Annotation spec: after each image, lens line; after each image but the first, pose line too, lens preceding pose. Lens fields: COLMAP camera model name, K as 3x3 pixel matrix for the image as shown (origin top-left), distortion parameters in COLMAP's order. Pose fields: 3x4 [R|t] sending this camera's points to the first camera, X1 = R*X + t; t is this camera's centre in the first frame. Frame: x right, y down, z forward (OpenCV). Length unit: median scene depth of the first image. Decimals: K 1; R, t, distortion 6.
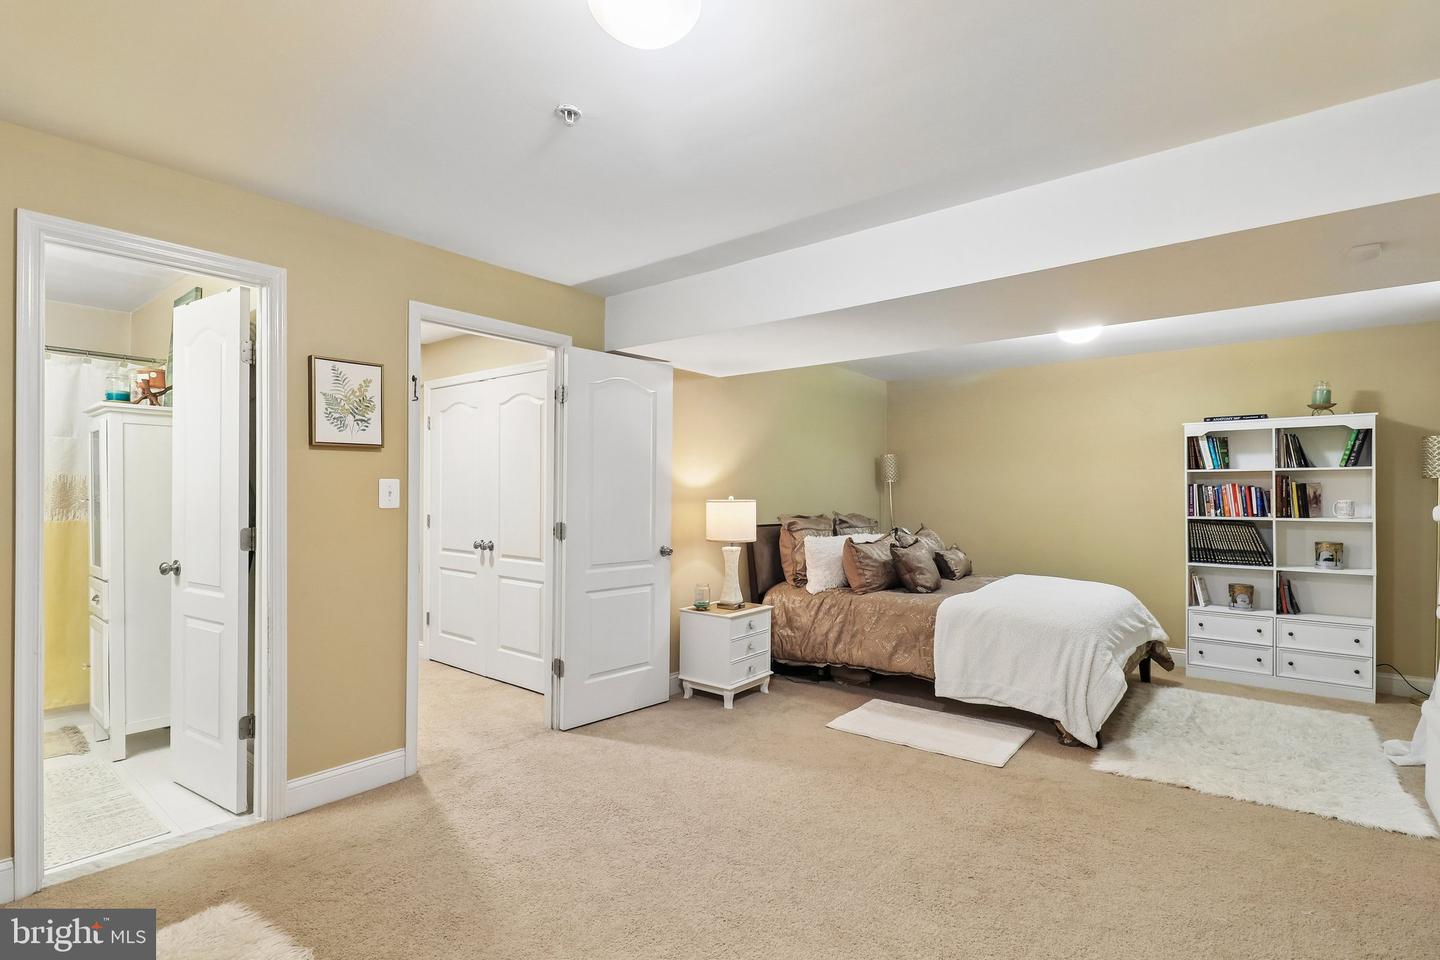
lens RADIAL K [[674.3, 0, 723.7], [0, 674.3, 489.0], [0, 0, 1]] dist [0.008689, -0.001254]
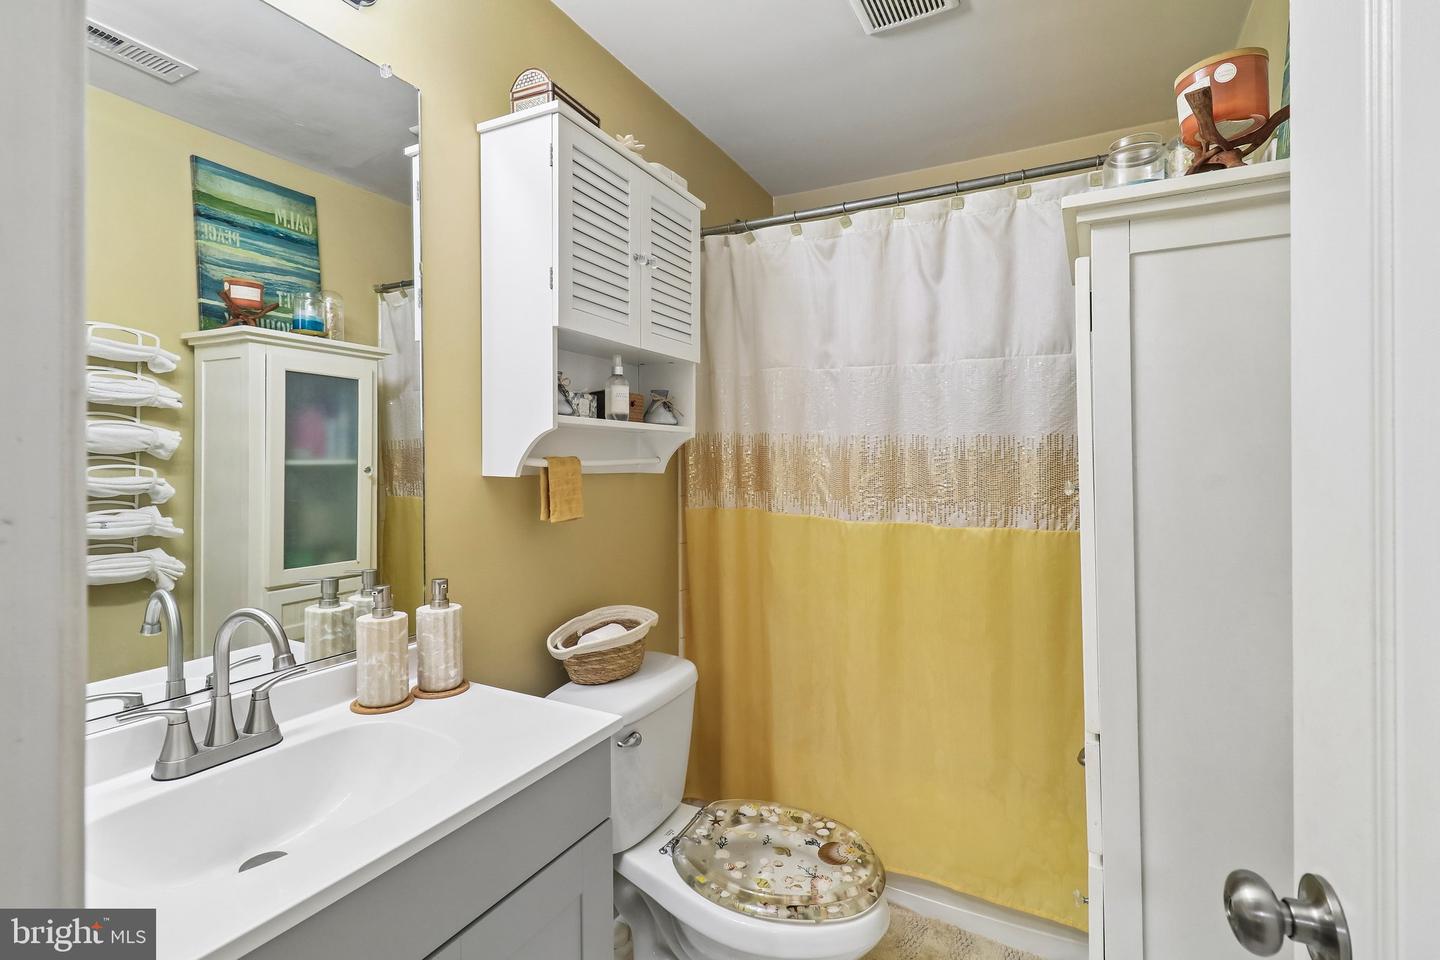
lens RADIAL K [[674.3, 0, 726.9], [0, 674.3, 471.2], [0, 0, 1]] dist [0.008689, -0.001254]
pose [[0.196354, 0.002679, -0.980529, -0.494055], [0.007146, 0.999966, 0.004163, 0.001156], [0.980507, -0.007824, 0.196328, 0.605853]]
